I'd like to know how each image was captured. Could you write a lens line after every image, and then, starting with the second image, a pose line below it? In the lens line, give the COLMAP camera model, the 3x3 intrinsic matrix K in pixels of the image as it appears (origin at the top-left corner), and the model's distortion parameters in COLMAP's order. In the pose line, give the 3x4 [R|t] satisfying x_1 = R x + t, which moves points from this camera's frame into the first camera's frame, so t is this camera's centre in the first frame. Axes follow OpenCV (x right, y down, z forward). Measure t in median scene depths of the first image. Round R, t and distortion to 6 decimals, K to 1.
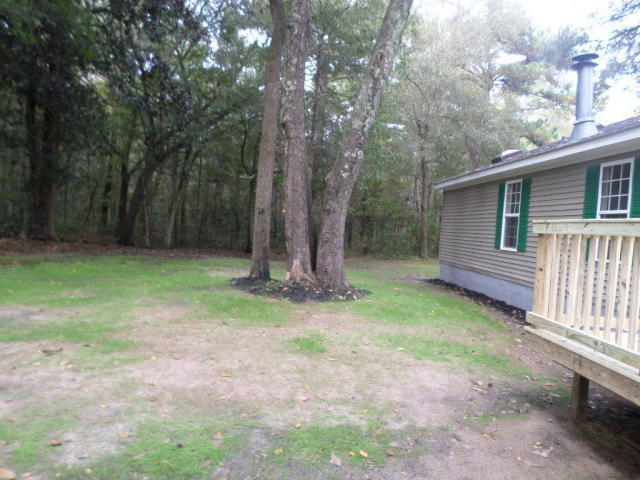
lens RADIAL K [[477.8, 0, 317.7], [0, 477.8, 236.1], [0, 0, 1]] dist [-0.019064, -0.000952]
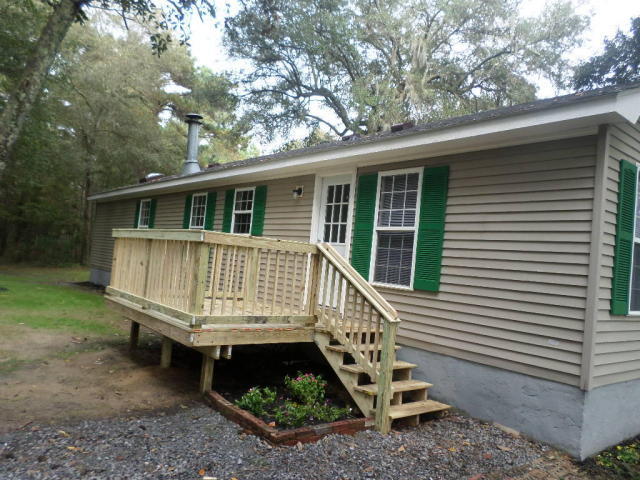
lens RADIAL K [[477.8, 0, 321.3], [0, 477.8, 233.7], [0, 0, 1]] dist [-0.019064, -0.000952]
pose [[0.796048, 0.036561, 0.604129, 0.020443], [-0.019330, 0.999200, -0.035000, 0.011659], [-0.604925, 0.016184, 0.796118, -0.321264]]
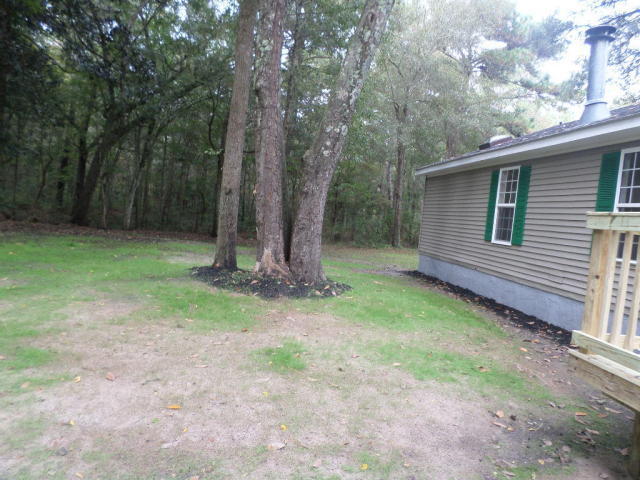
lens RADIAL K [[476.6, 0, 319.3], [0, 476.6, 237.7], [0, 0, 1]] dist [-0.010258, -0.001571]
pose [[0.997058, 0.027877, 0.071407, -0.012947], [-0.030314, 0.998986, 0.033274, -0.001757], [-0.070407, -0.035341, 0.996892, 0.124372]]
